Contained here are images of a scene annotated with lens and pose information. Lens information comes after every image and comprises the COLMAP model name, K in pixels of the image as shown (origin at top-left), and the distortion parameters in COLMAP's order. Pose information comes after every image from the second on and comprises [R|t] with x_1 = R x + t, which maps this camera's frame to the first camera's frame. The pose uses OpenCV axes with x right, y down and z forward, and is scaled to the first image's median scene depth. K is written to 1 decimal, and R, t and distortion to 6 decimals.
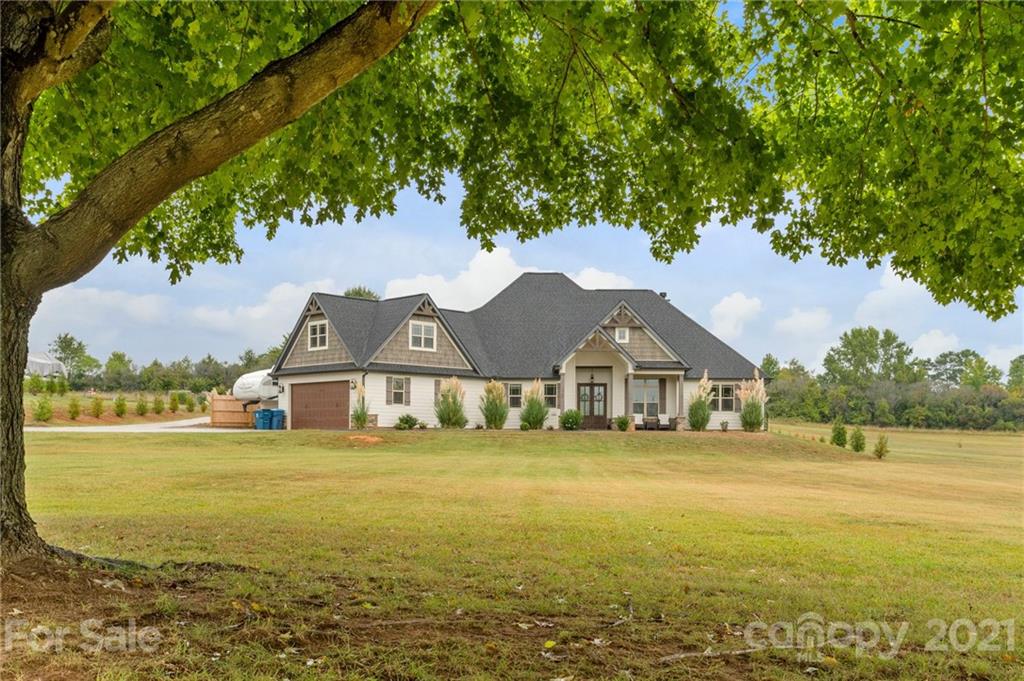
lens RADIAL K [[996.5, 0, 512.0], [0, 996.5, 340.5], [0, 0, 1]] dist [-0.002945, 0.000967]
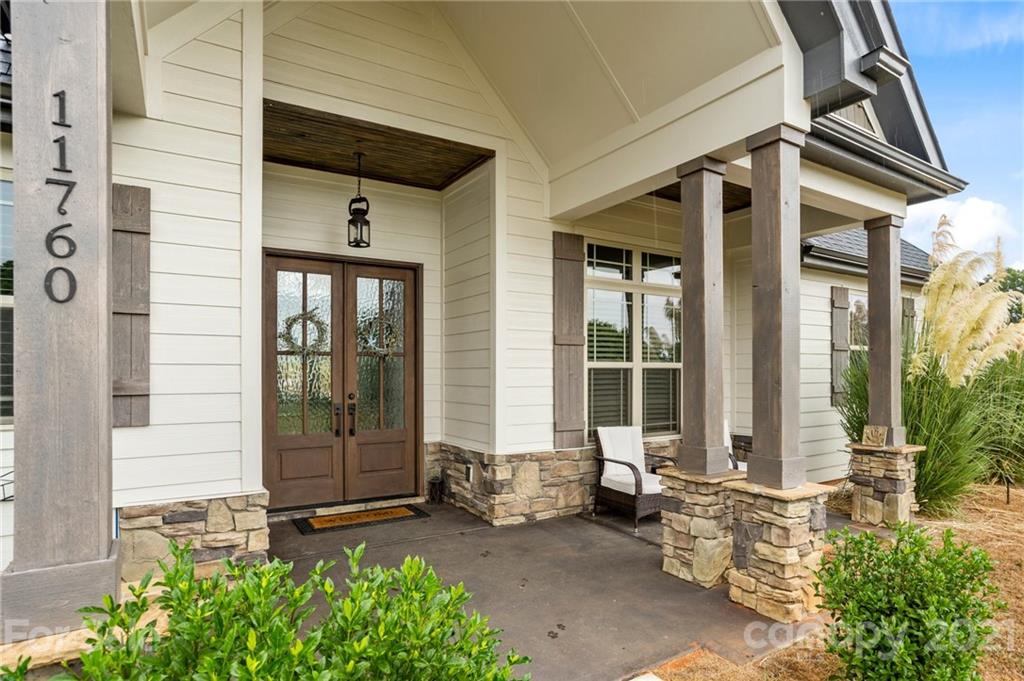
lens RADIAL K [[553.0, 0, 512.8], [0, 553.0, 371.4], [0, 0, 1]] dist [0.000648, 0.000096]
pose [[0.857186, -0.006245, 0.514970, 0.053379], [-0.043981, 0.995386, 0.085279, 0.054003], [-0.513126, -0.095749, 0.852956, 0.891980]]
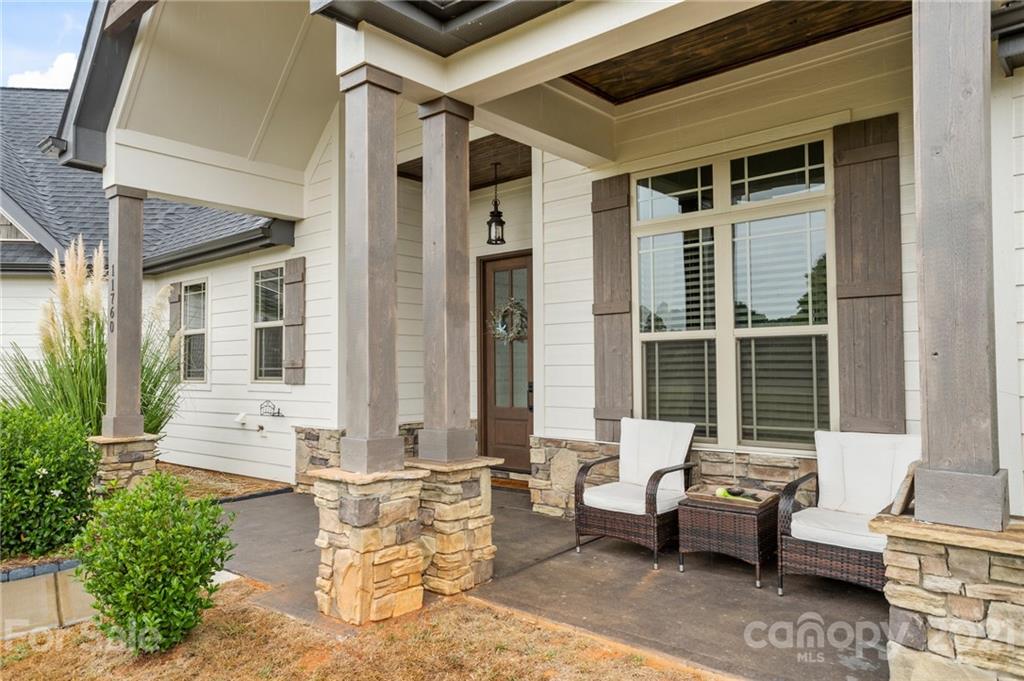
lens RADIAL K [[715.3, 0, 512.0], [0, 715.3, 340.5], [0, 0, 1]] dist [0.059476, 0.000345]
pose [[0.743981, -0.039913, -0.667008, 0.171822], [0.080301, 0.996321, 0.029949, 0.056863], [0.663359, -0.075843, 0.744448, 0.884429]]
